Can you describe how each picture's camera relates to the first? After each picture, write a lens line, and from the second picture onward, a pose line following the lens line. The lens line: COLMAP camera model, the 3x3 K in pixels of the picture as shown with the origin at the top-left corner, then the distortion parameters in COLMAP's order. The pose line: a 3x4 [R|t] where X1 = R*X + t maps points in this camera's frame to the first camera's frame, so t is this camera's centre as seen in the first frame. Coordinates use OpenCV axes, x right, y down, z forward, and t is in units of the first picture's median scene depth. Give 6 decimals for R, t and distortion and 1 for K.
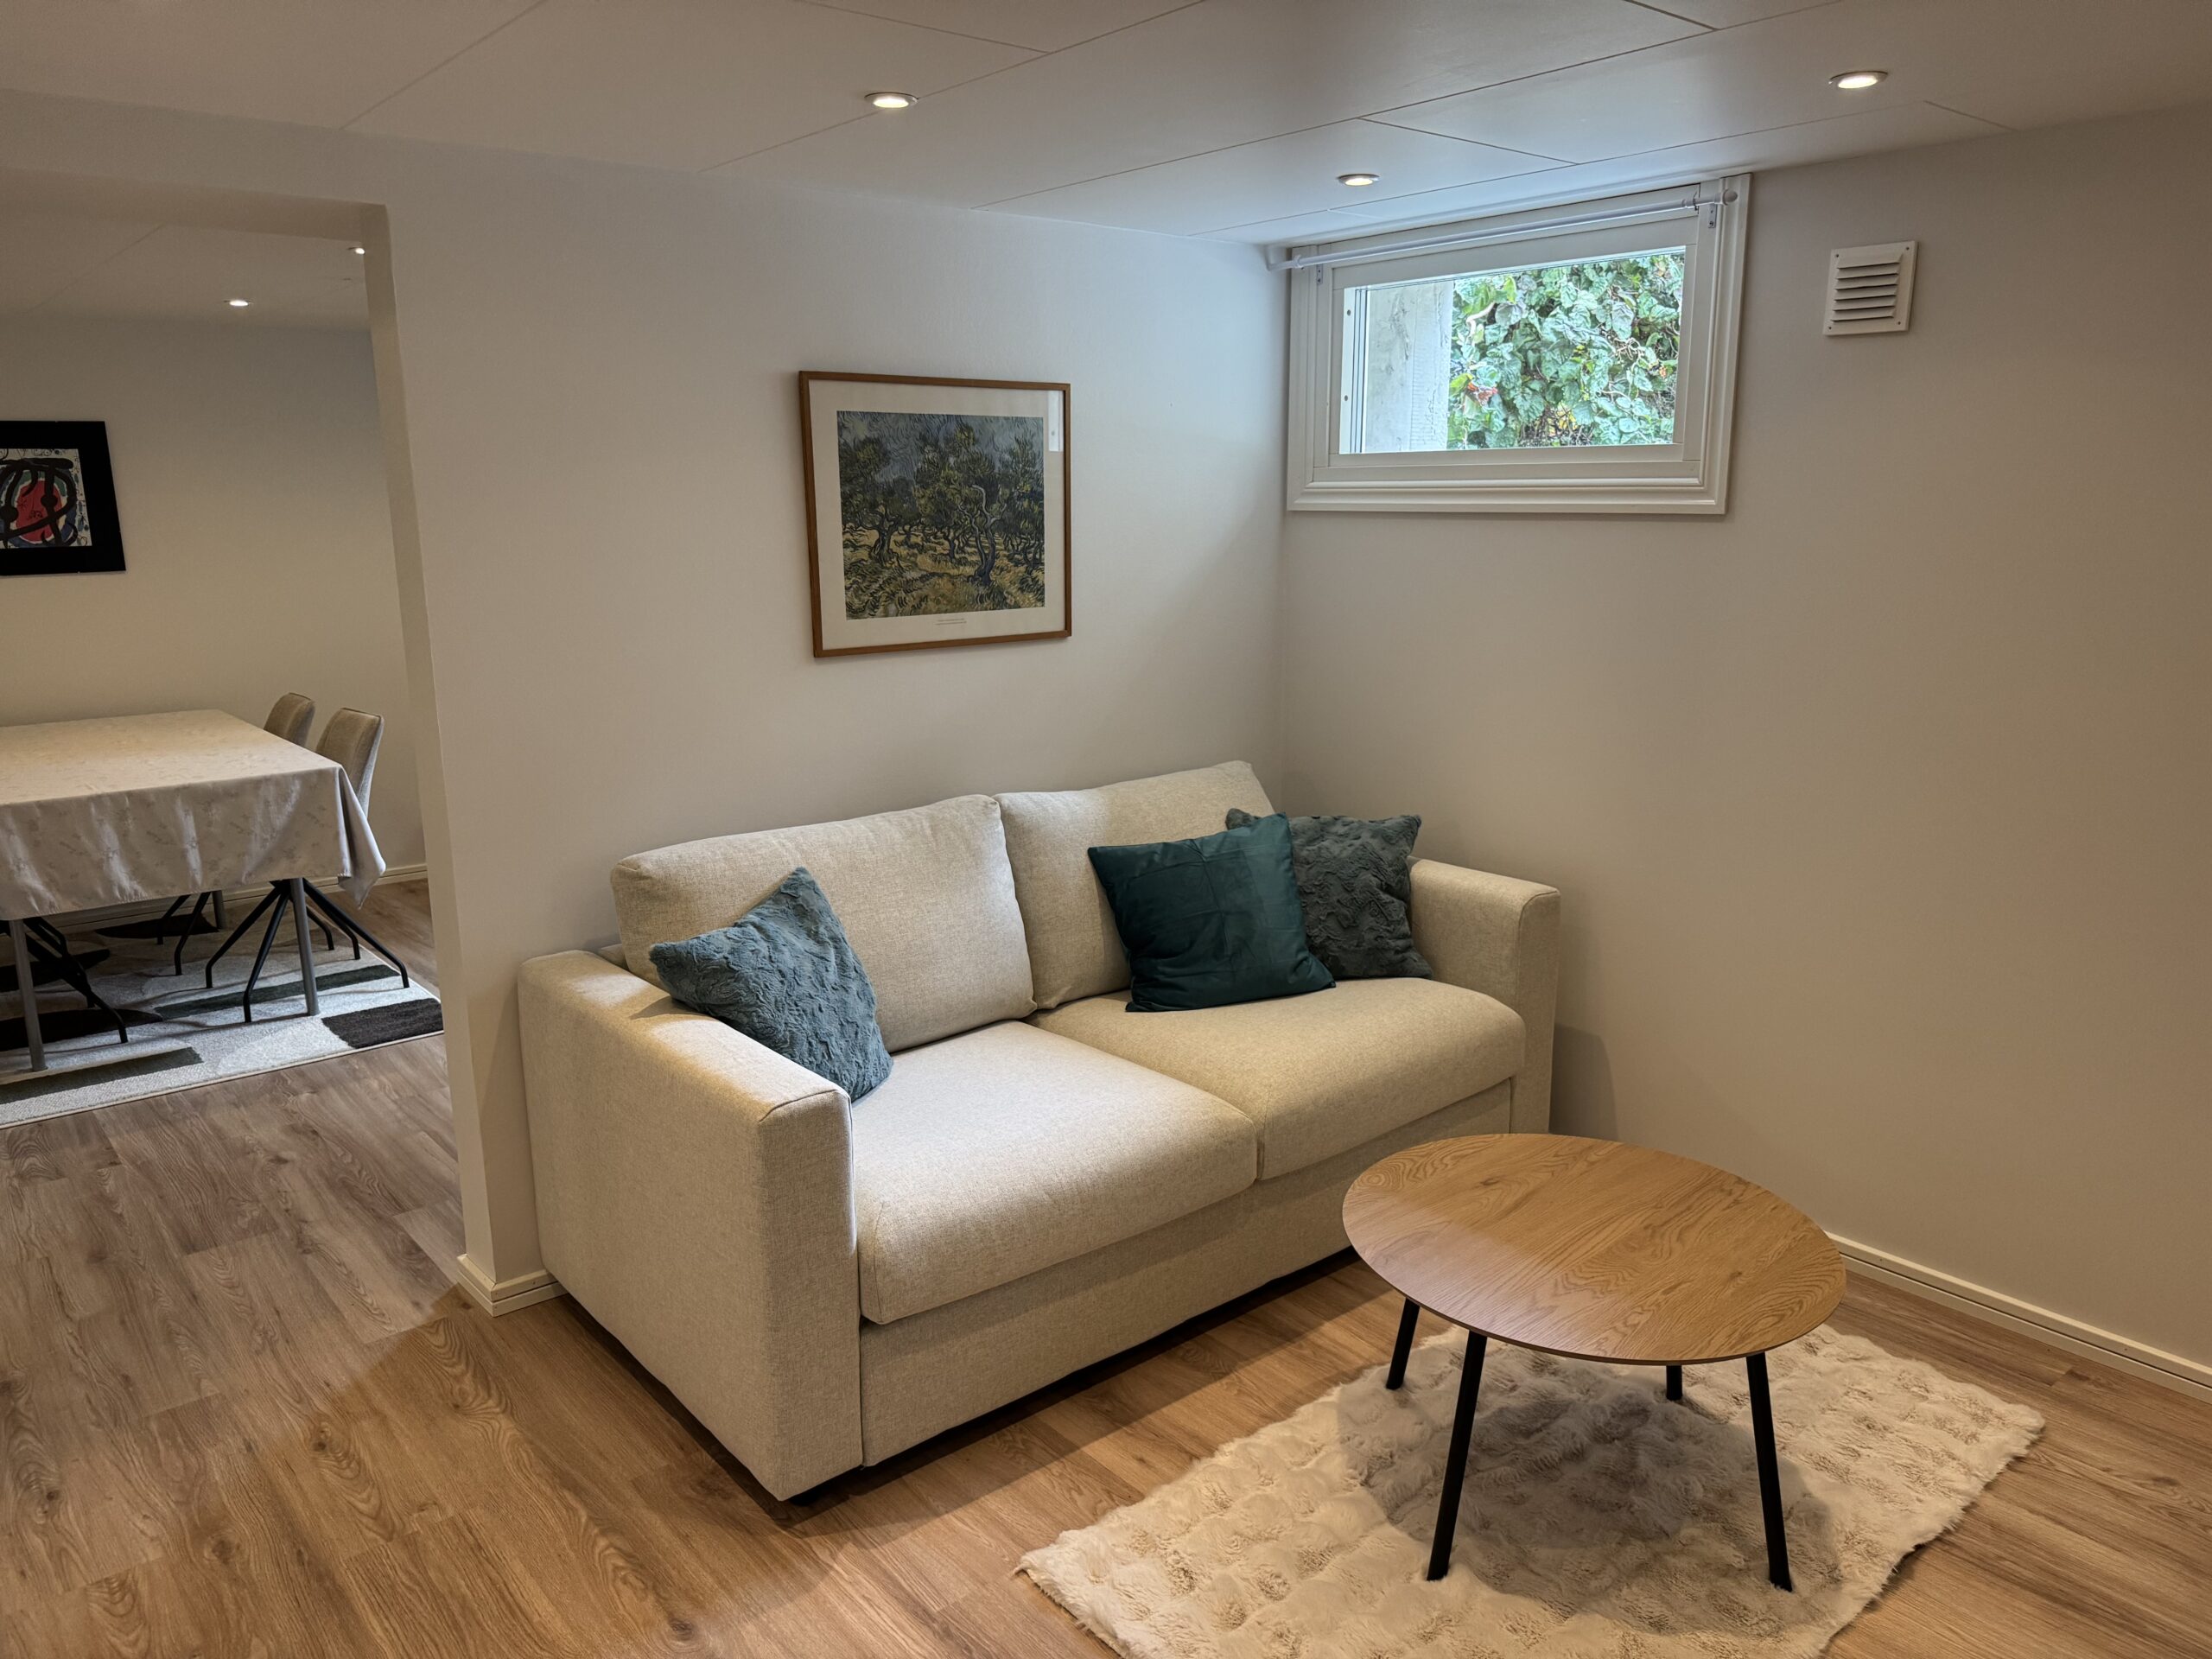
lens RADIAL K [[1528.5, 0, 1070.5], [0, 1528.5, 837.0], [0, 0, 1]] dist [0.076046, -0.093274]
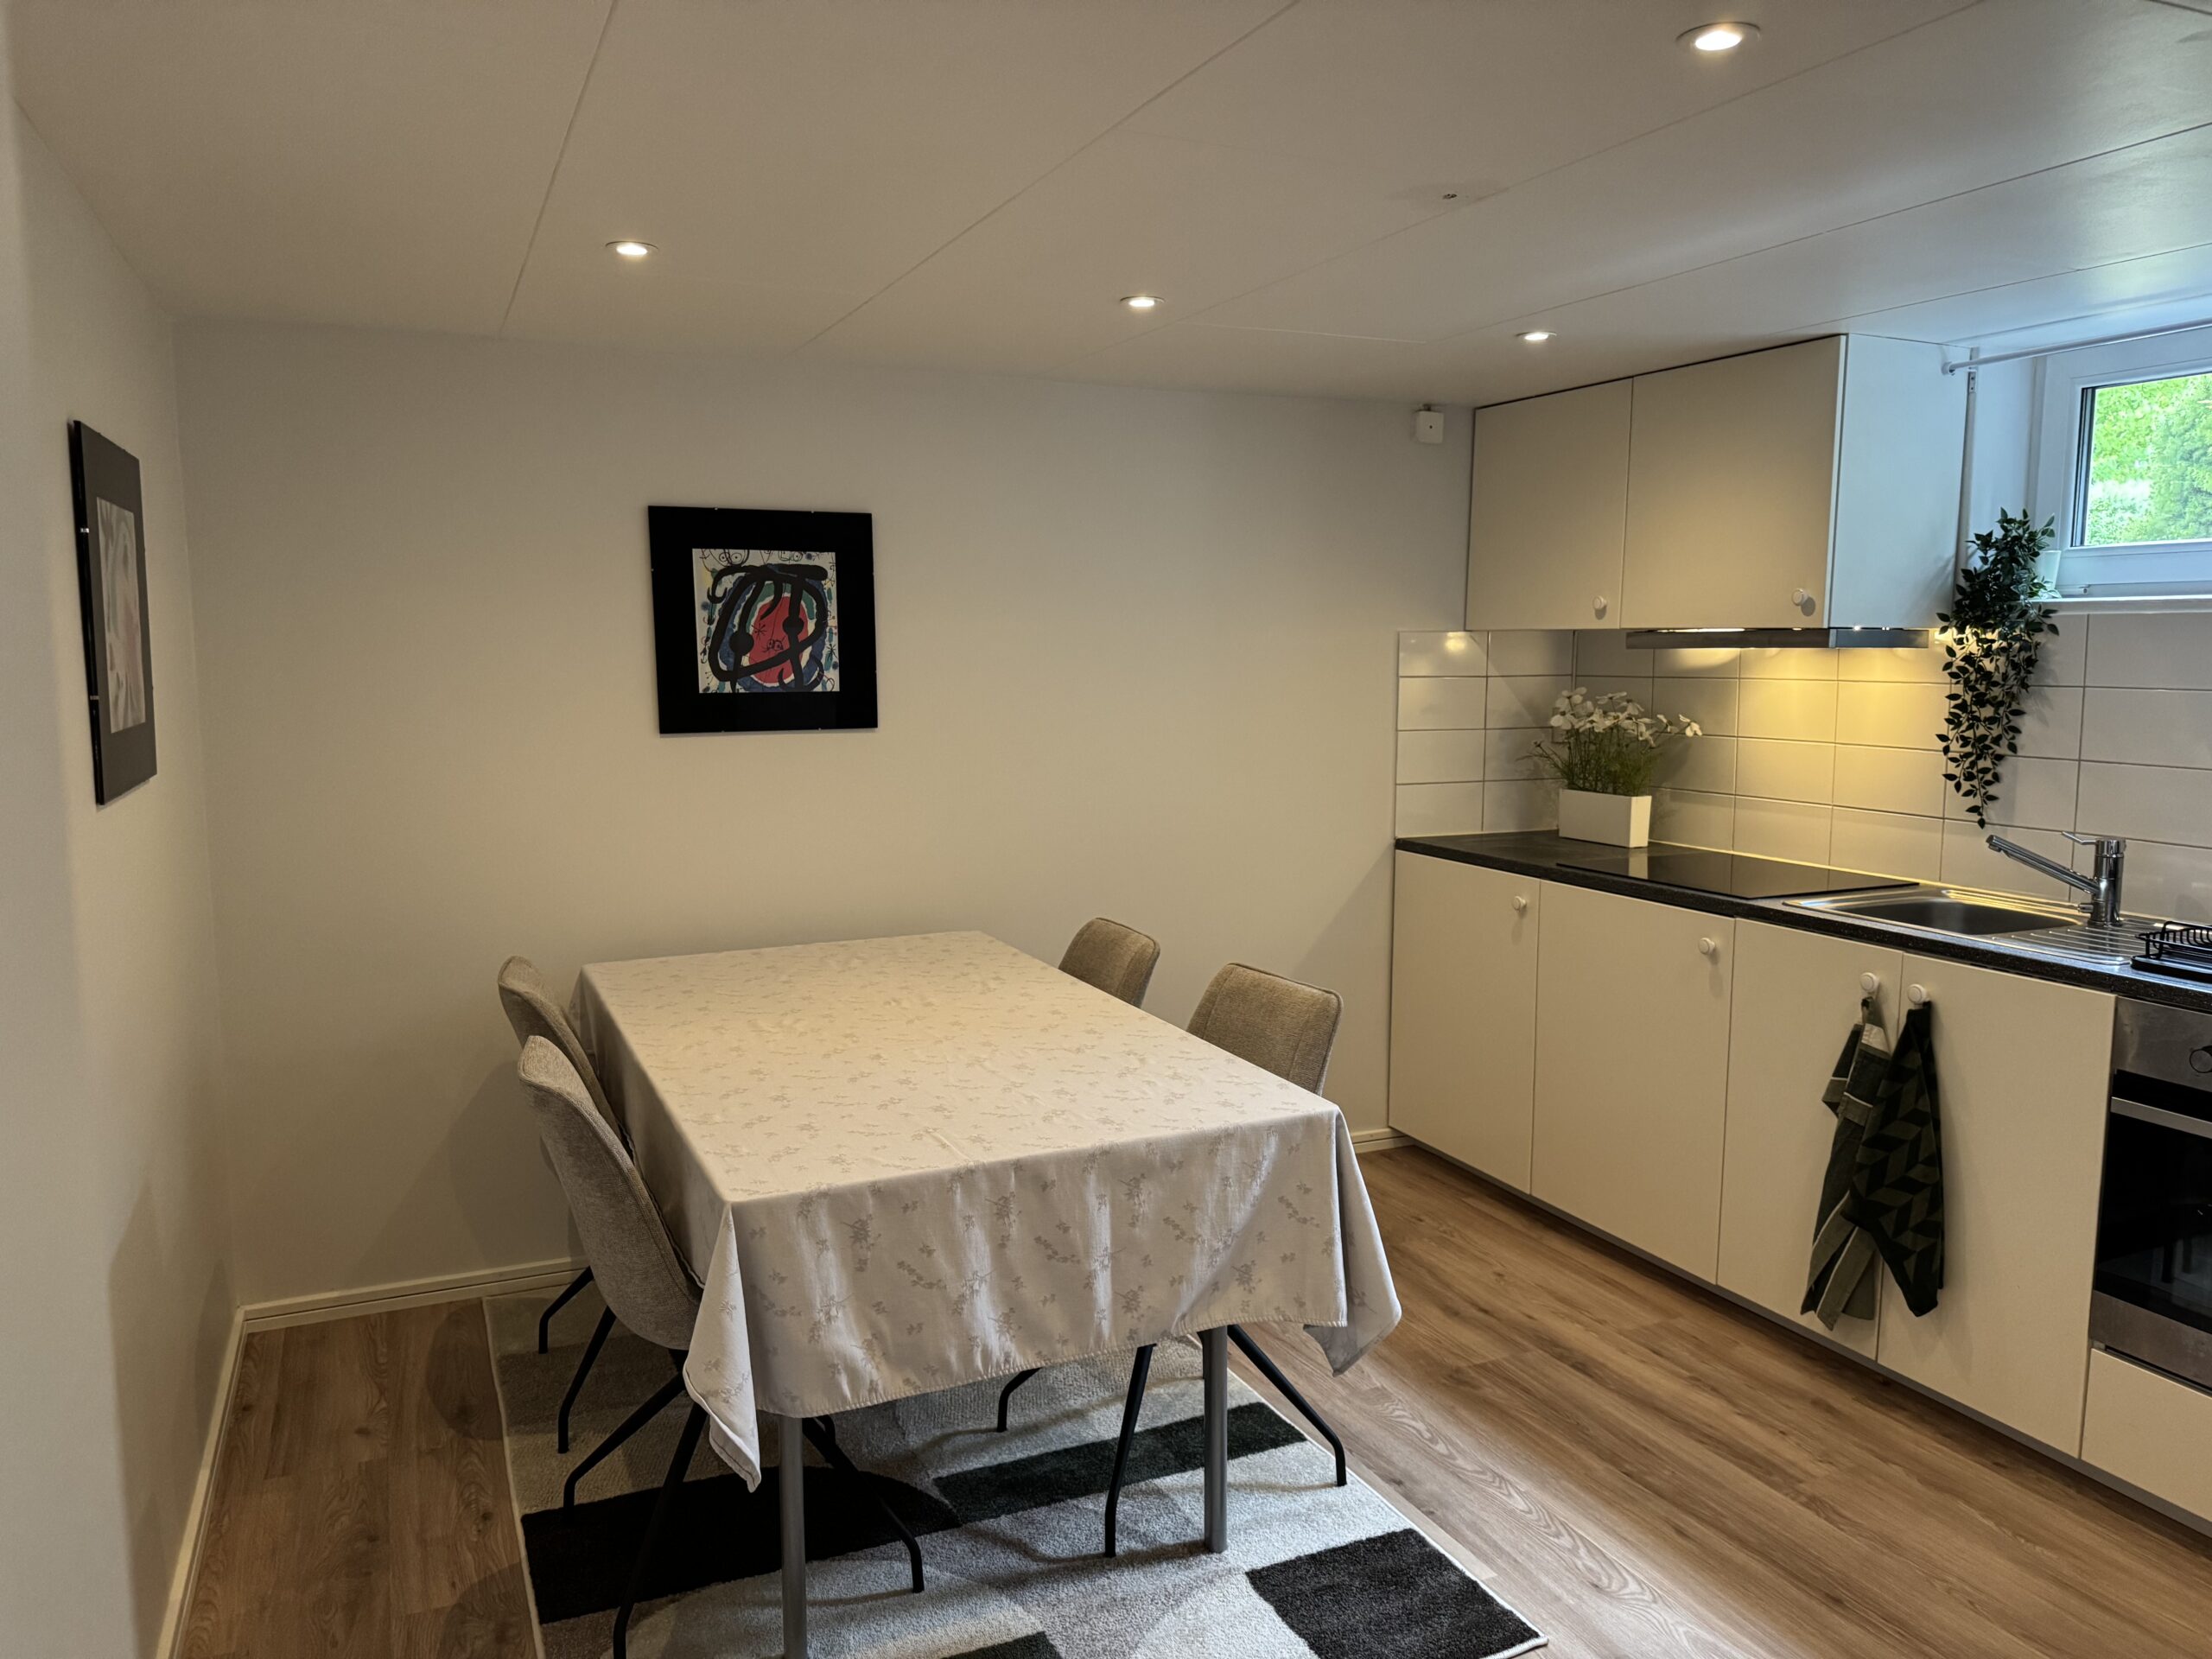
lens RADIAL K [[1541.7, 0, 1106.0], [0, 1541.7, 829.5], [0, 0, 1]] dist [0.049416, -0.097359]
pose [[0.966204, 0.037487, -0.255037, -0.399342], [-0.063998, 0.993278, -0.096454, -0.080370], [0.249707, 0.109516, 0.962108, 0.444395]]
